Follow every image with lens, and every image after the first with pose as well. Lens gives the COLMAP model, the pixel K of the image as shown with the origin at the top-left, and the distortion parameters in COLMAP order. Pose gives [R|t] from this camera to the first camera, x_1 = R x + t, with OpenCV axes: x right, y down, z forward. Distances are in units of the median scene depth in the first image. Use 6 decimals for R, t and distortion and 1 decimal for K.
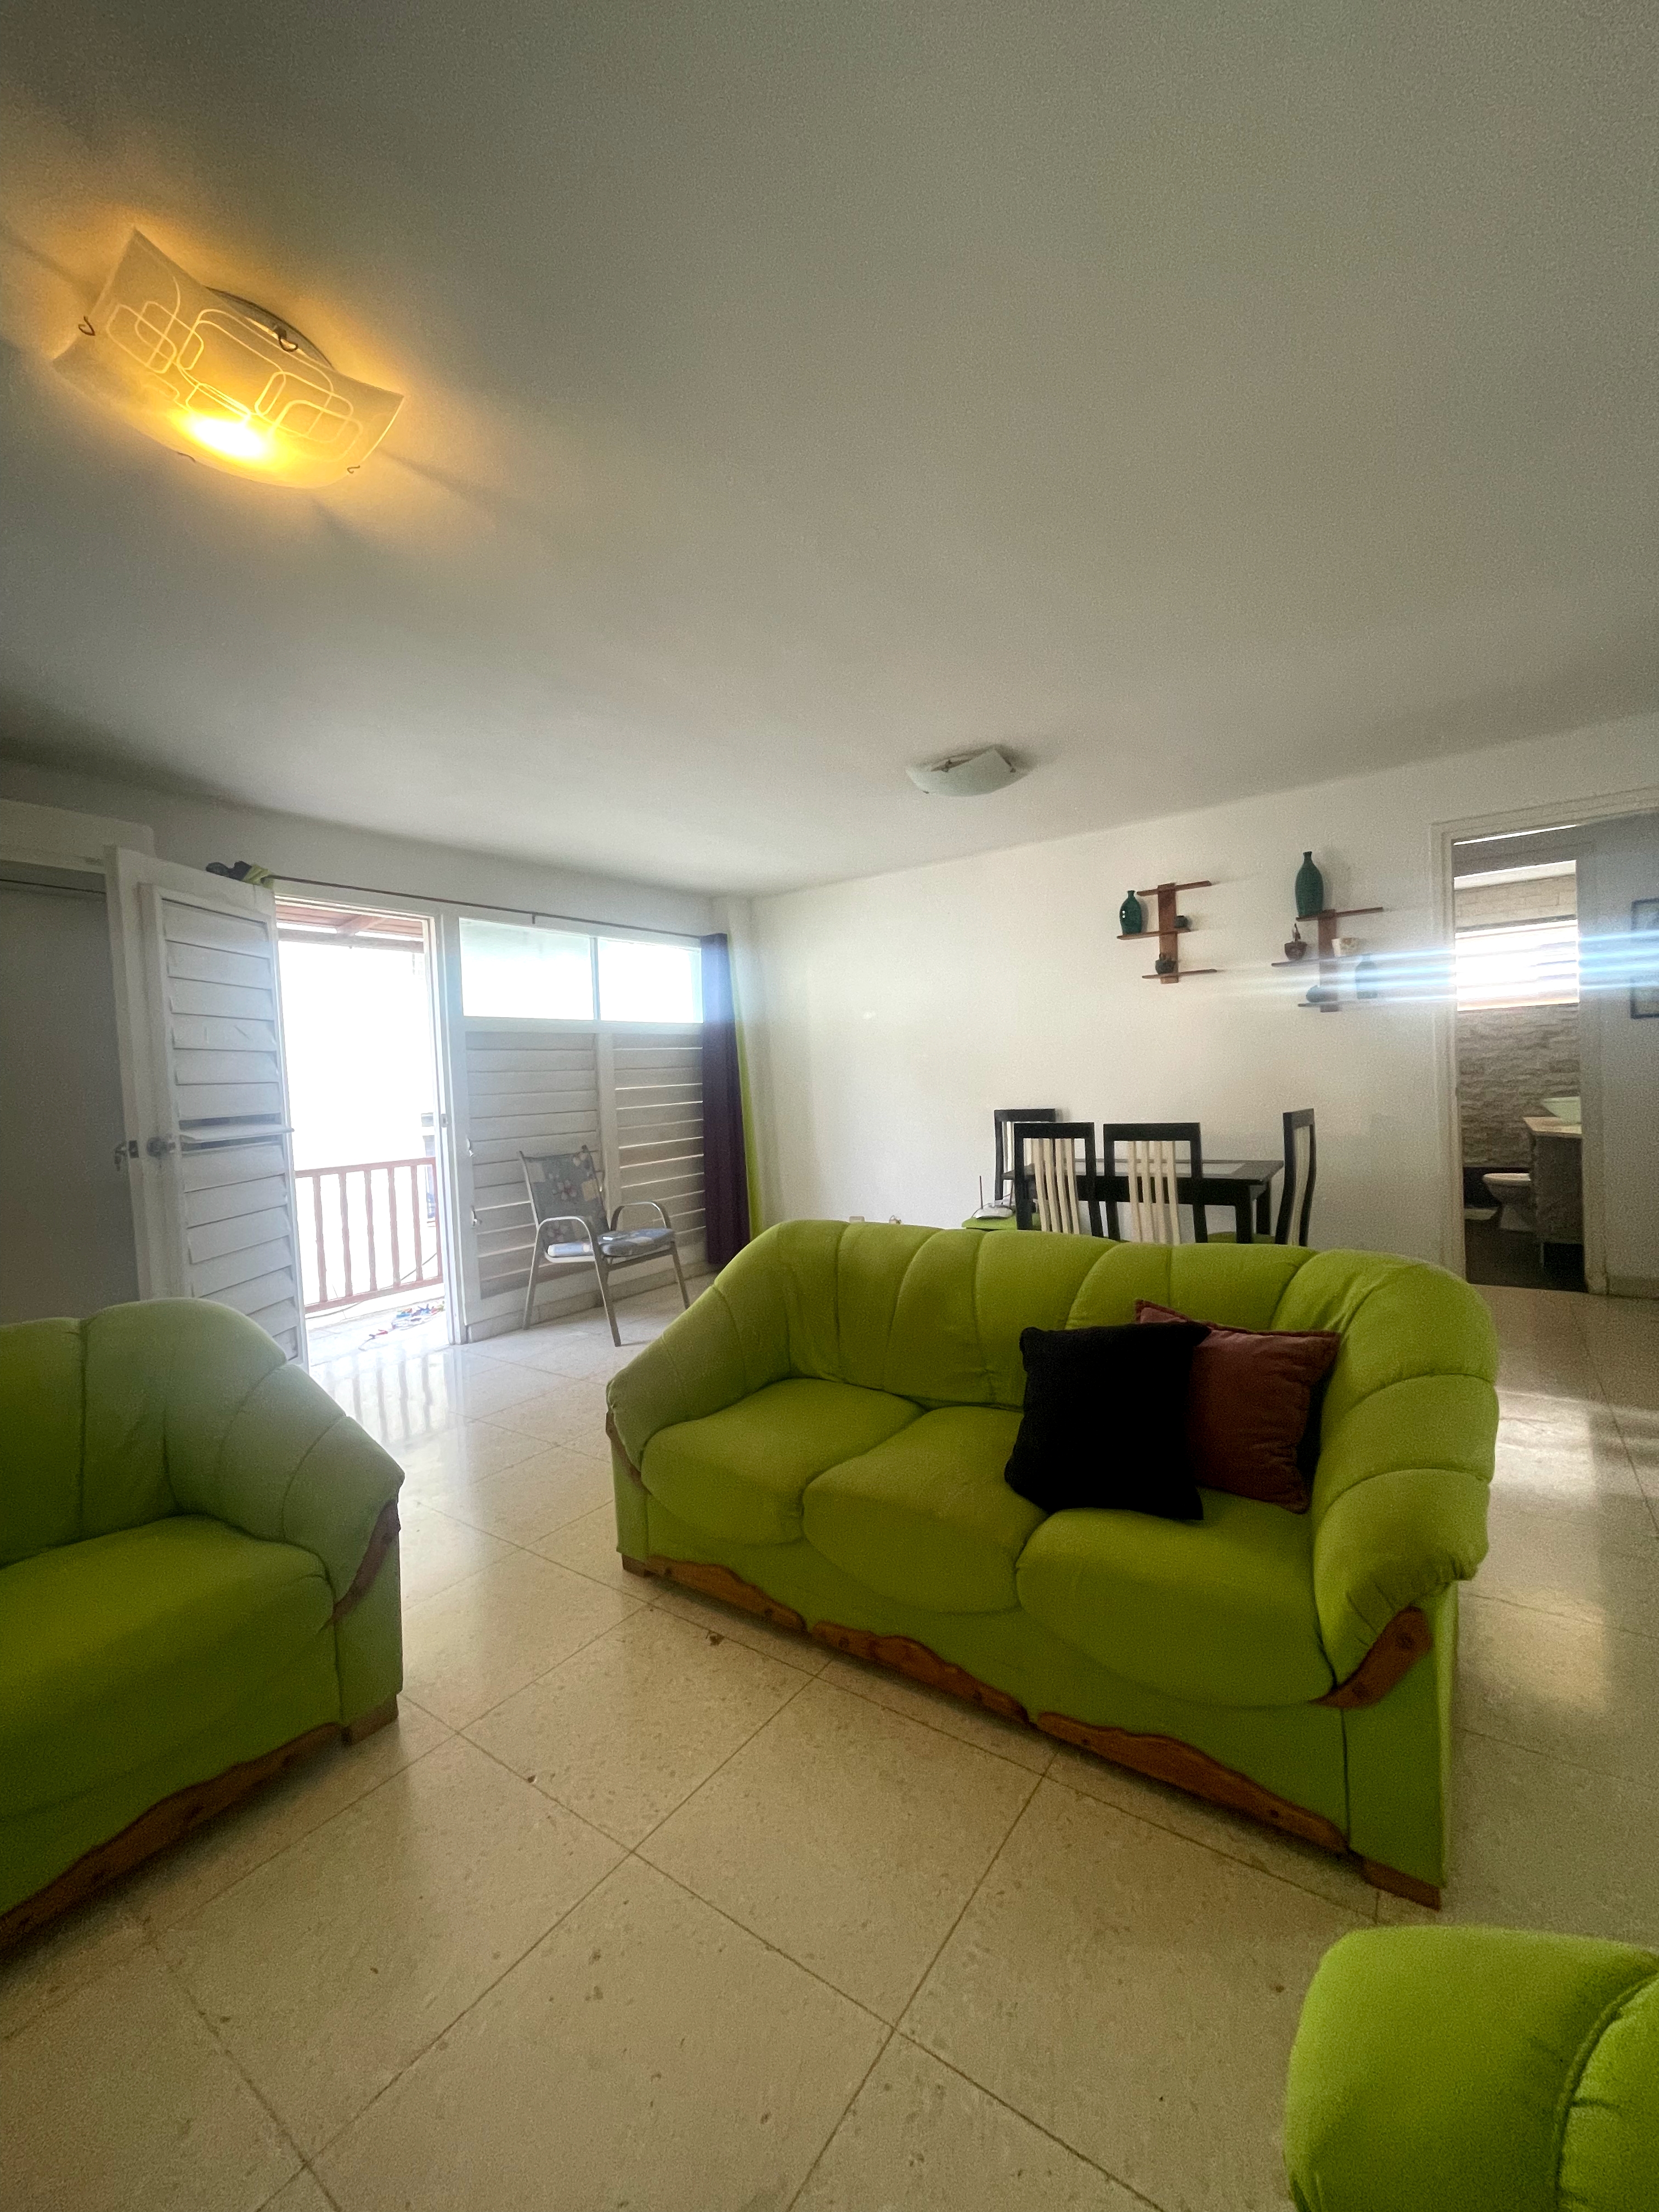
lens RADIAL K [[888.7, 0, 829.5], [0, 888.7, 1106.0], [0, 0, 1]] dist [0.000415, 0.000018]
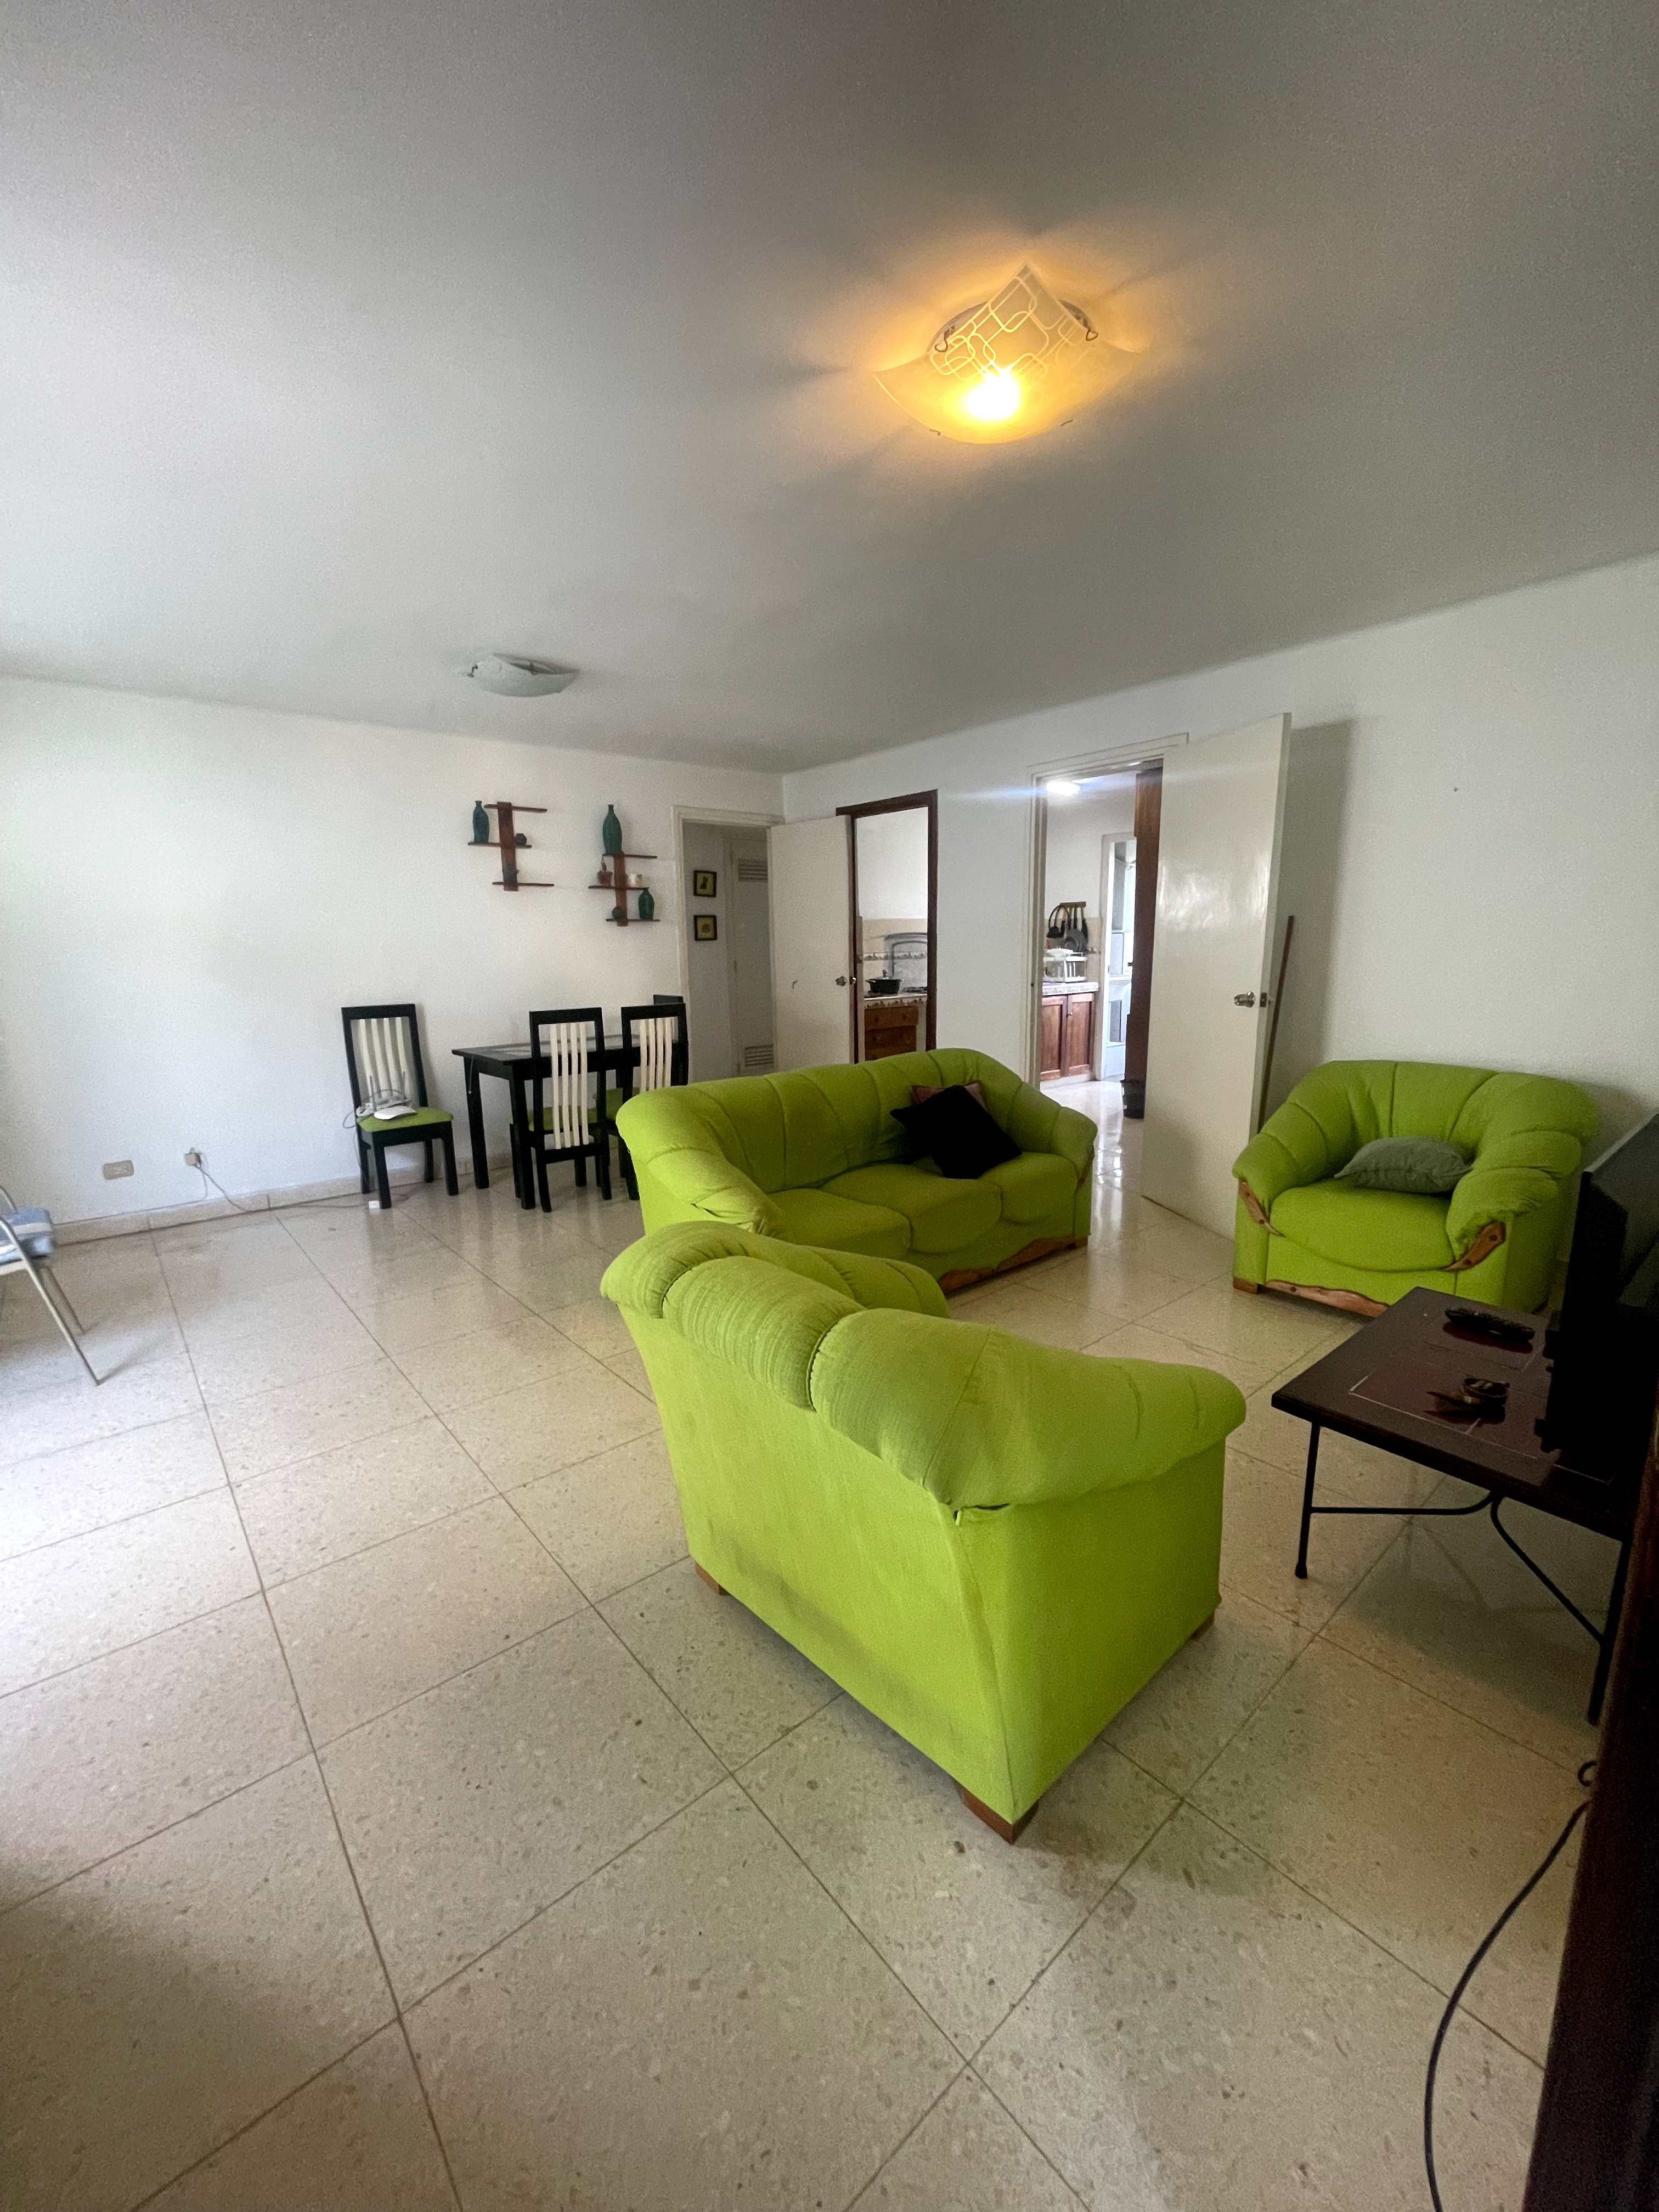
lens RADIAL K [[888.7, 0, 829.5], [0, 888.7, 1106.0], [0, 0, 1]] dist [0.000415, 0.000018]
pose [[0.246244, -0.134254, 0.959864, -0.741029], [0.032016, 0.990946, 0.130388, 0.002663], [-0.968679, -0.001376, 0.248313, 0.341012]]
